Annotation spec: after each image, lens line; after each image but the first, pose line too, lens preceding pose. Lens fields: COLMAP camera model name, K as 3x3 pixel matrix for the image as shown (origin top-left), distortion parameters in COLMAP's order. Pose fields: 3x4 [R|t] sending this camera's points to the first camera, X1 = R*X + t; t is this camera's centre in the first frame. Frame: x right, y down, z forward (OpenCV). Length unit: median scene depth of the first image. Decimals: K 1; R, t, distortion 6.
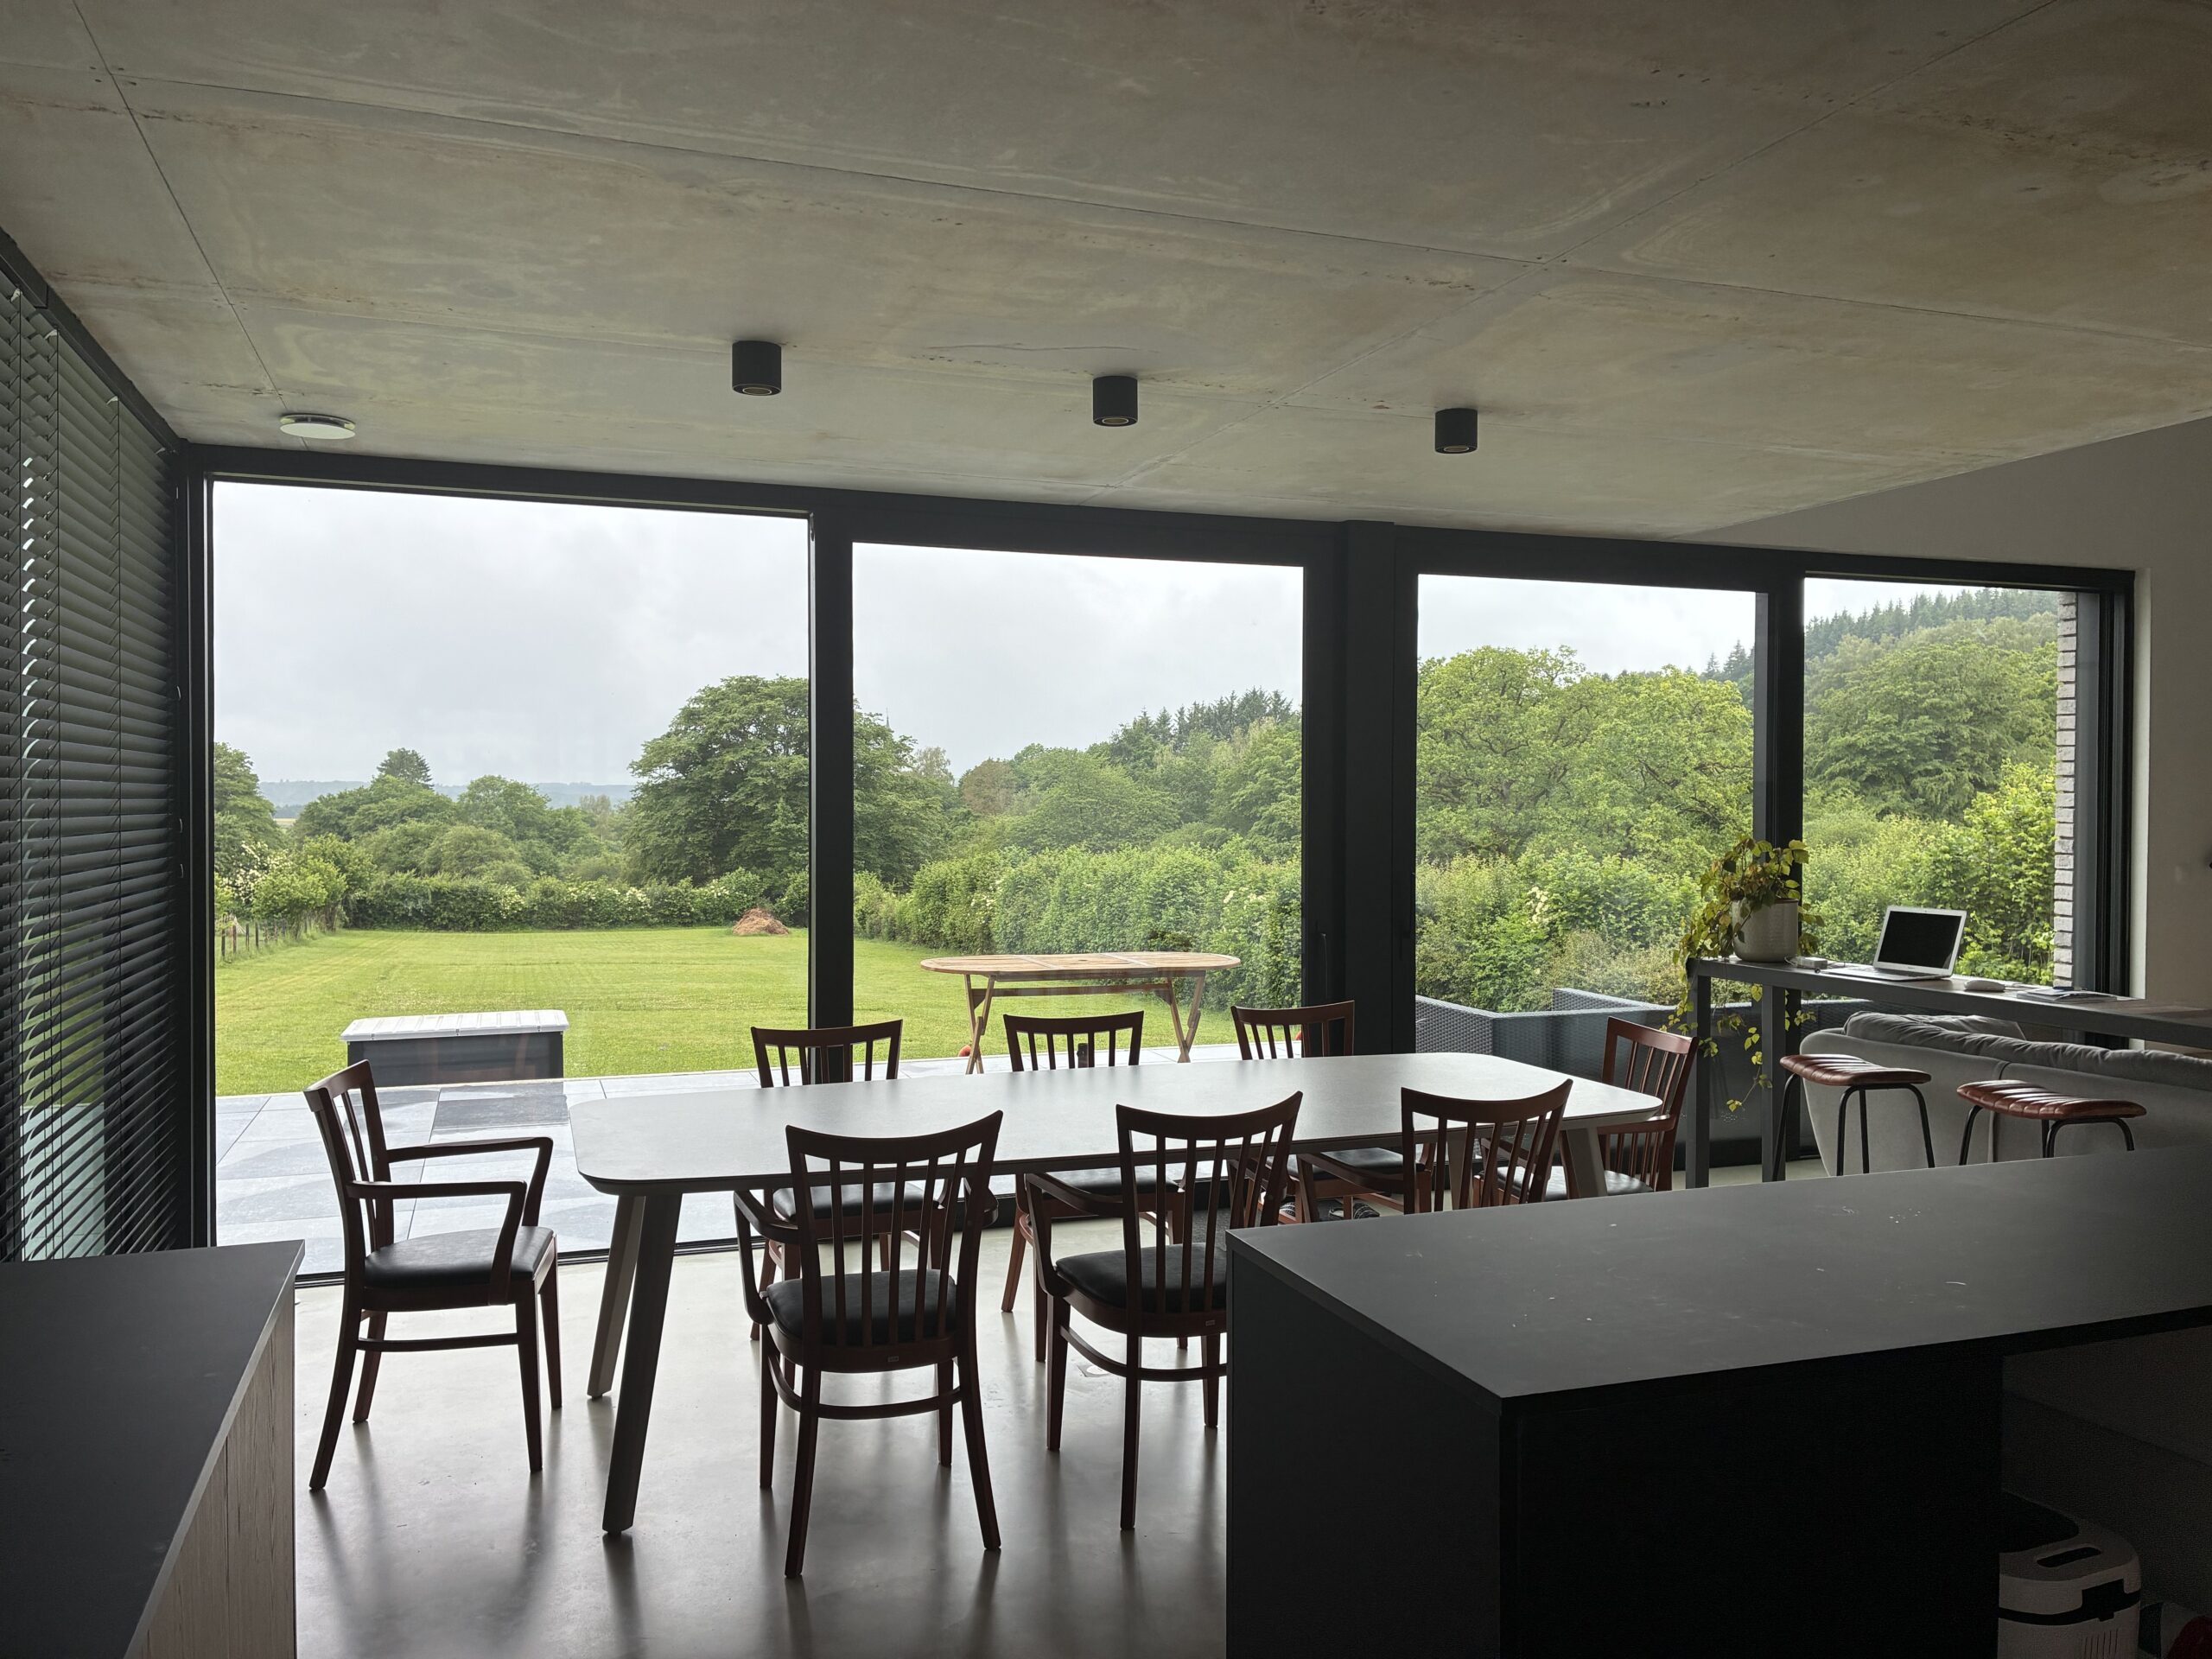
lens RADIAL K [[1879.1, 0, 1106.0], [0, 1879.1, 829.5], [0, 0, 1]] dist [0.005947, 0.006135]
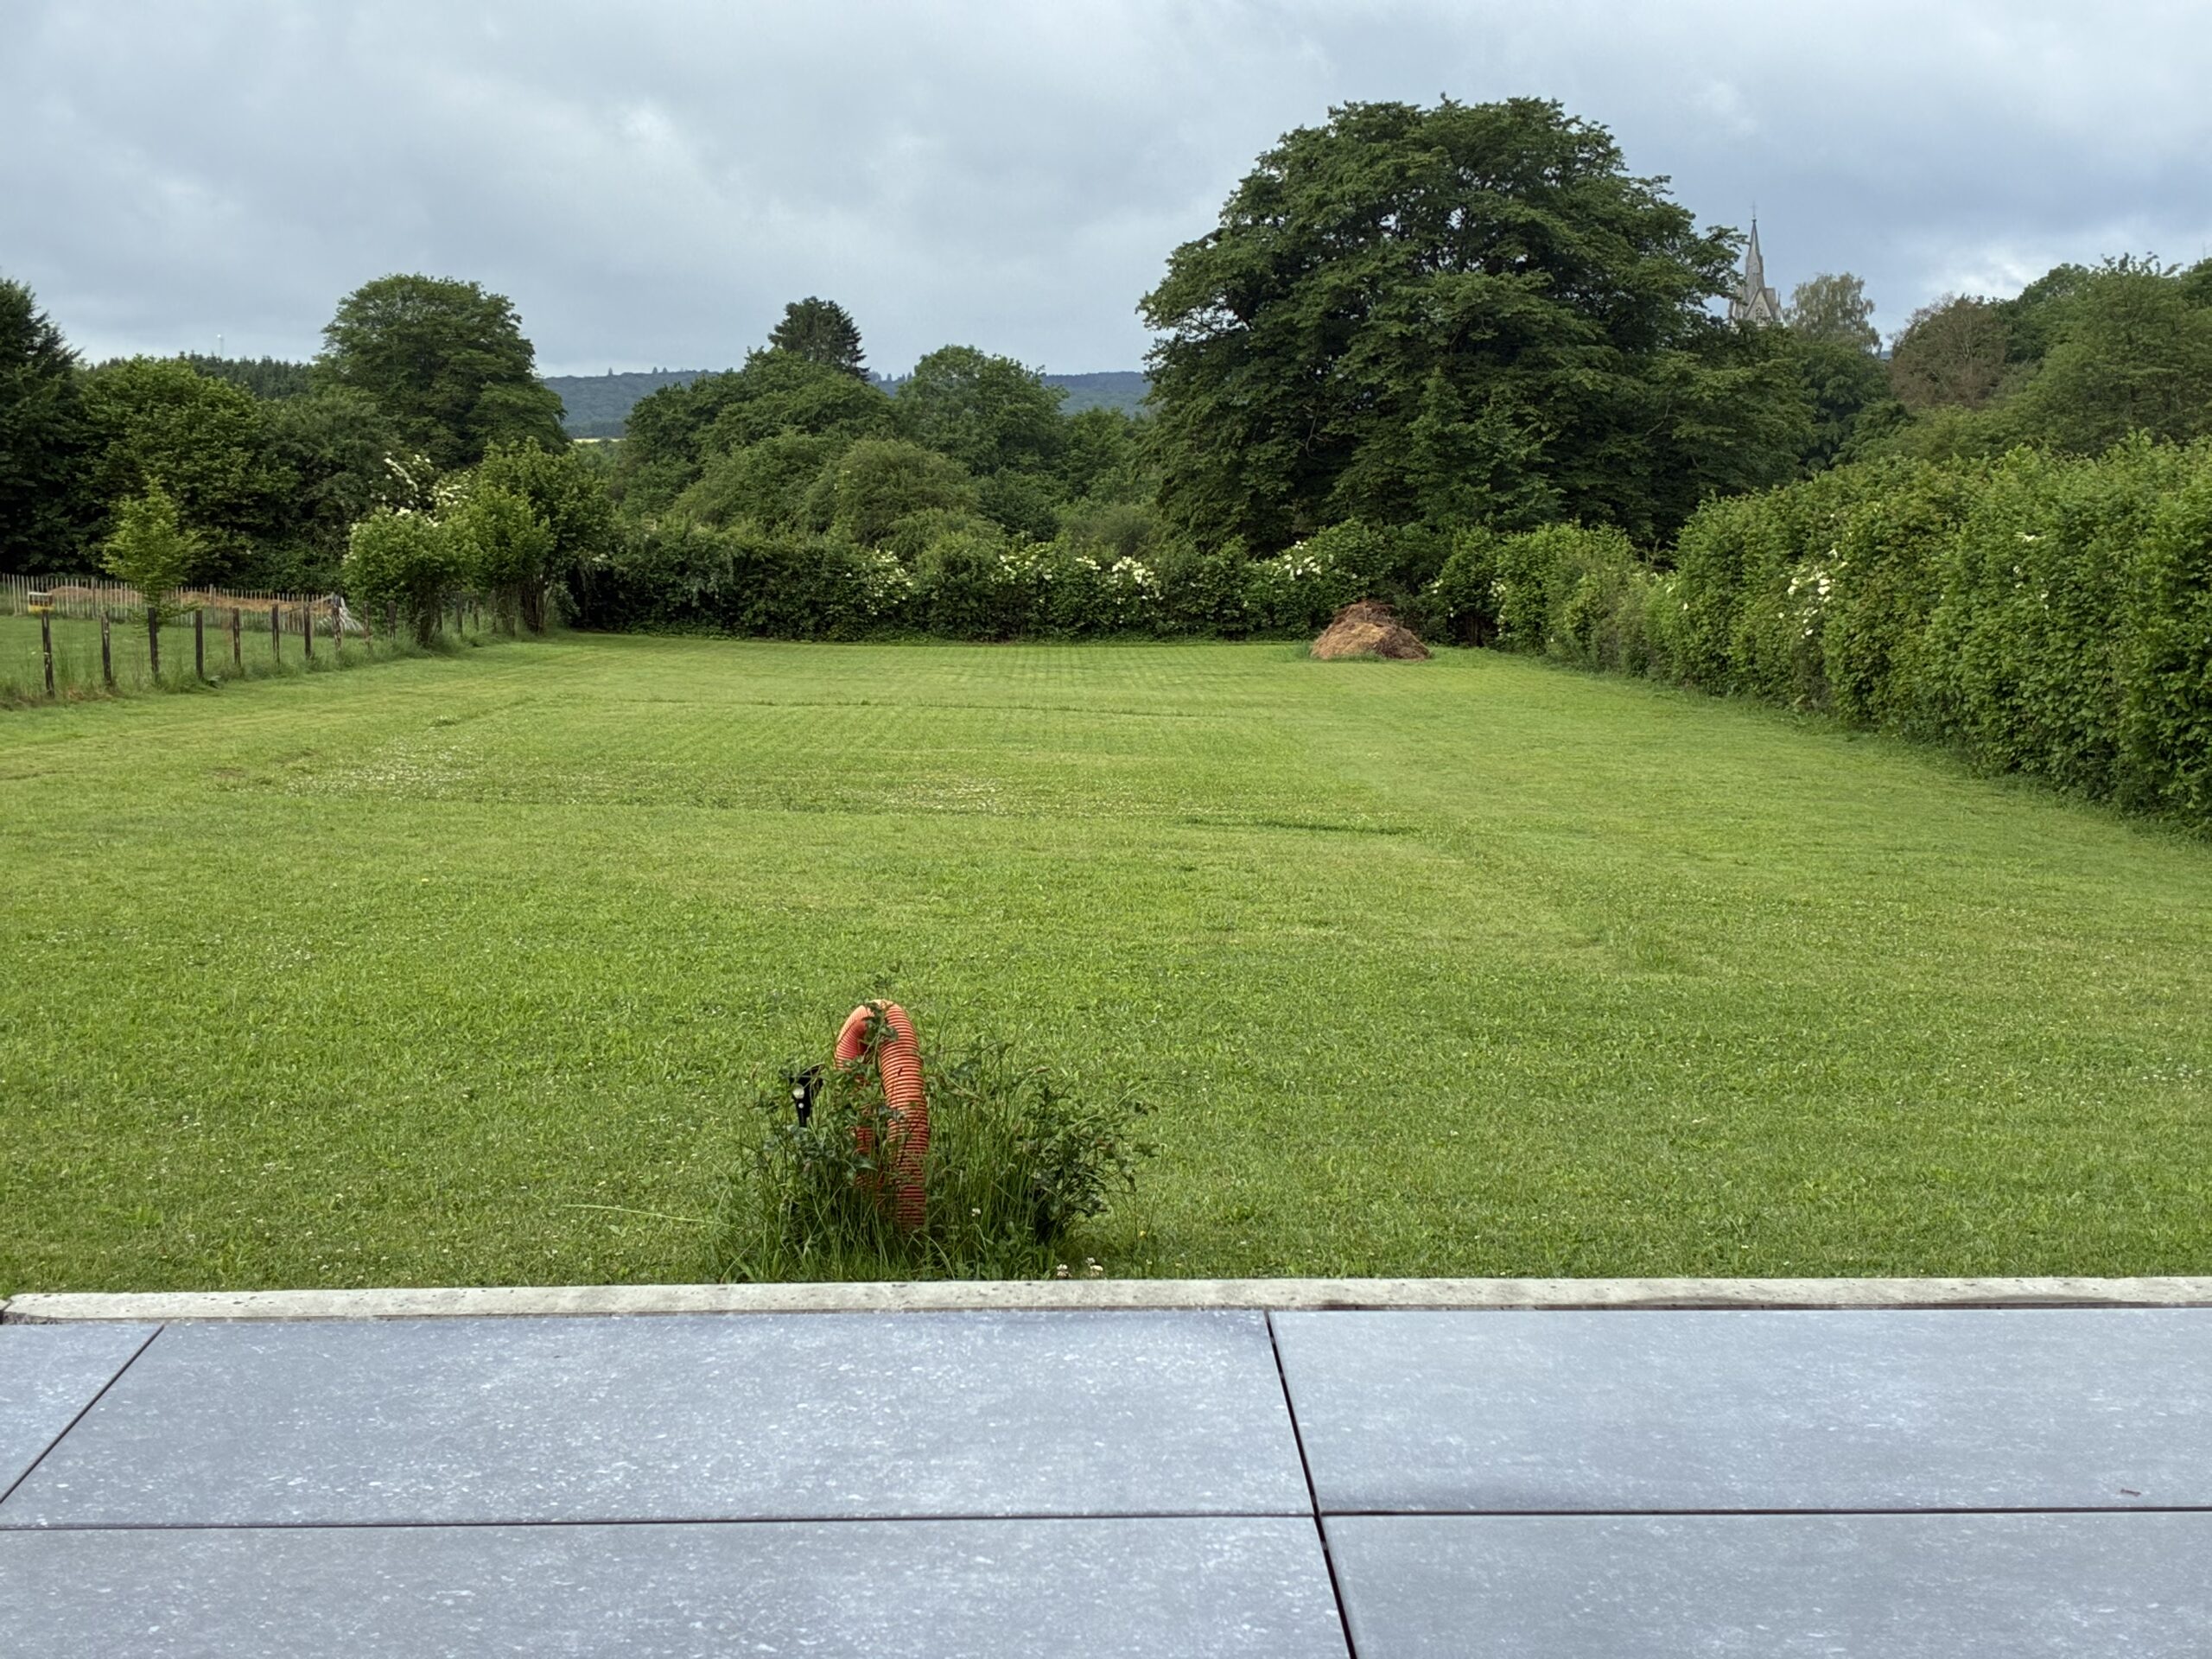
lens RADIAL K [[3400.9, 0, 1106.0], [0, 3400.9, 829.5], [0, 0, 1]] dist [0.103589, -0.052969]
pose [[0.942588, 0.038450, -0.331738, 0.032603], [-0.005974, 0.995132, 0.098368, 0.014504], [0.333906, -0.090739, 0.938229, 0.173817]]
